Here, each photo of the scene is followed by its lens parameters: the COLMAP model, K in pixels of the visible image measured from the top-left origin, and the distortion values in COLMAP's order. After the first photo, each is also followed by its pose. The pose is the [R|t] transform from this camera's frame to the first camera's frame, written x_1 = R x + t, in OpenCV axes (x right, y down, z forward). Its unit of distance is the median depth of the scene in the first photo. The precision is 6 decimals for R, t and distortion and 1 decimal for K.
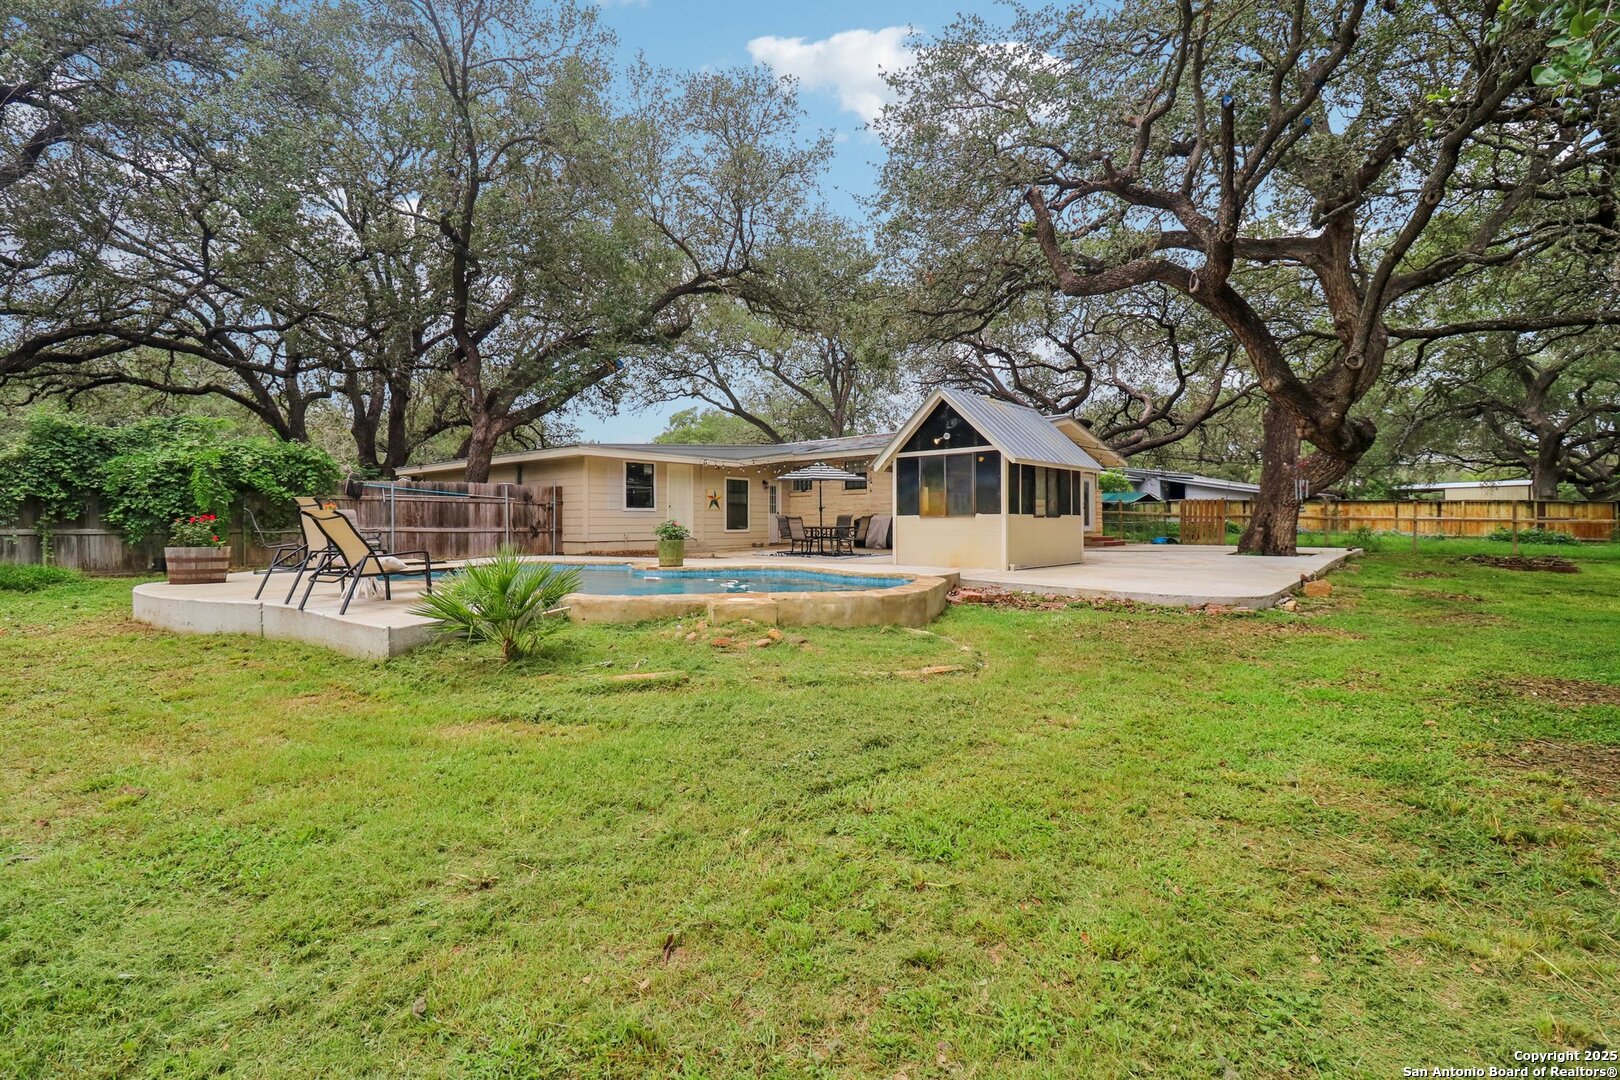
lens RADIAL K [[758.3, 0, 802.2], [0, 758.3, 526.4], [0, 0, 1]] dist [0.005450, -0.006542]
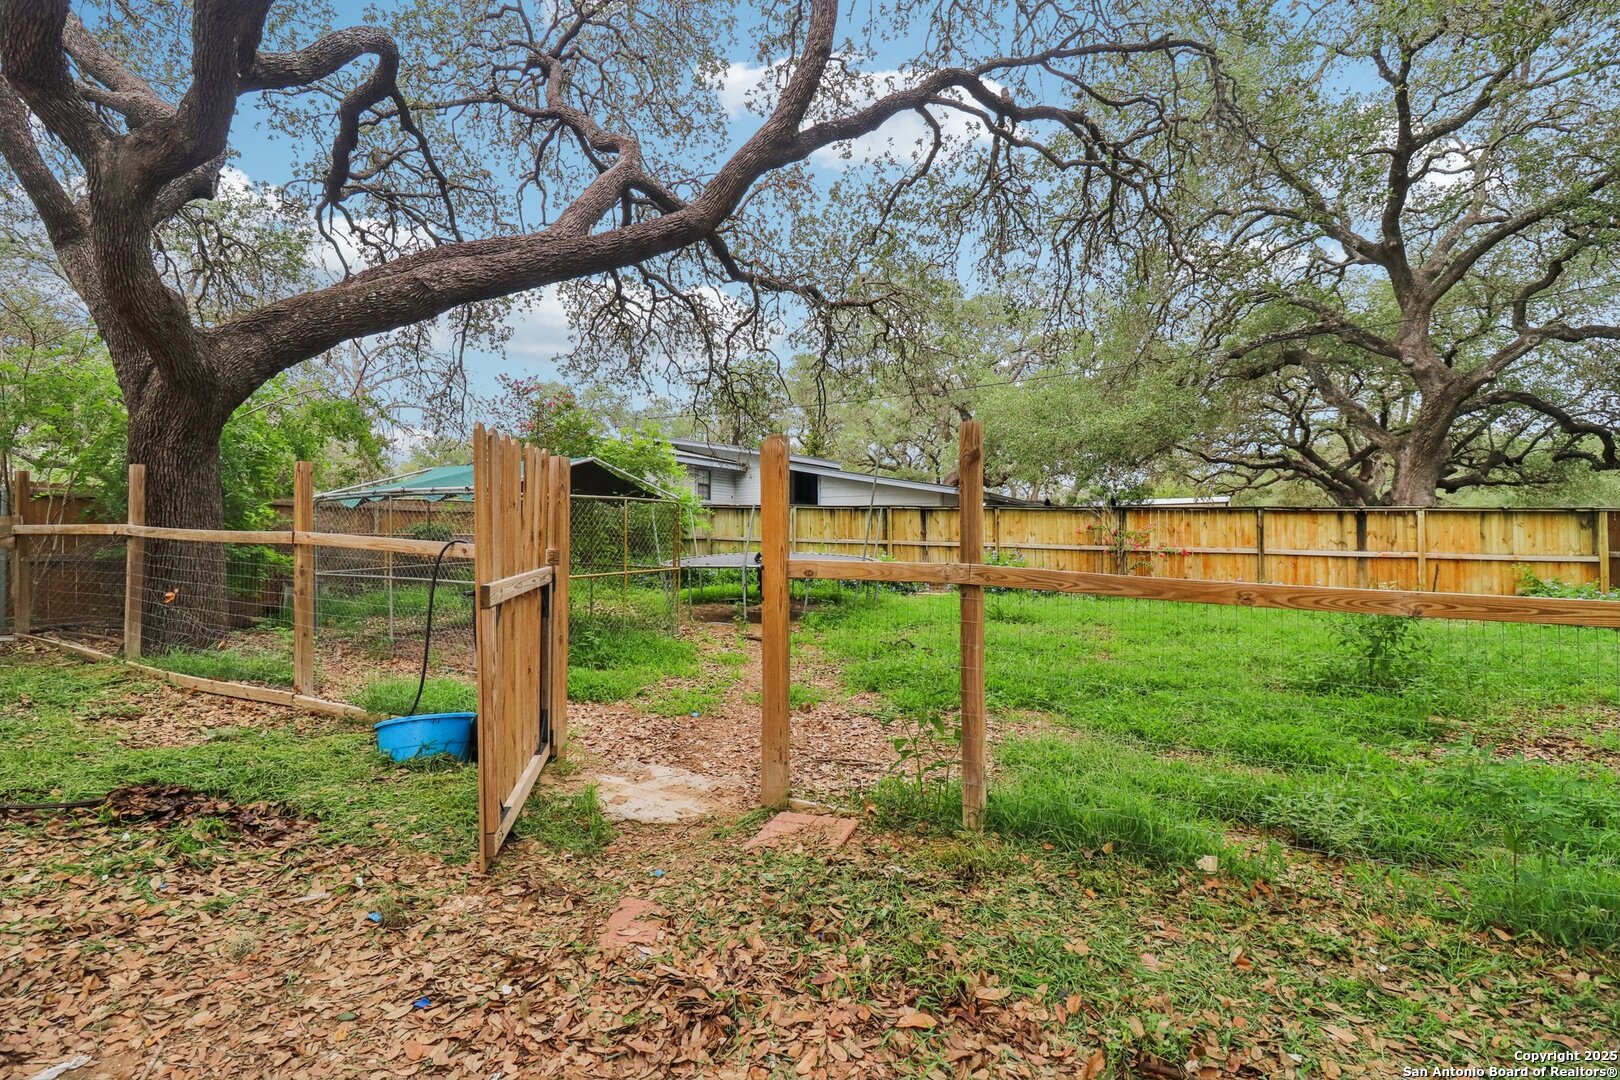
lens RADIAL K [[758.3, 0, 805.2], [0, 758.3, 532.9], [0, 0, 1]] dist [0.005450, -0.006542]
pose [[0.937359, 0.005193, 0.348326, 0.438732], [0.000038, 0.999887, -0.015008, -0.015350], [-0.348365, 0.014081, 0.937253, 0.737327]]
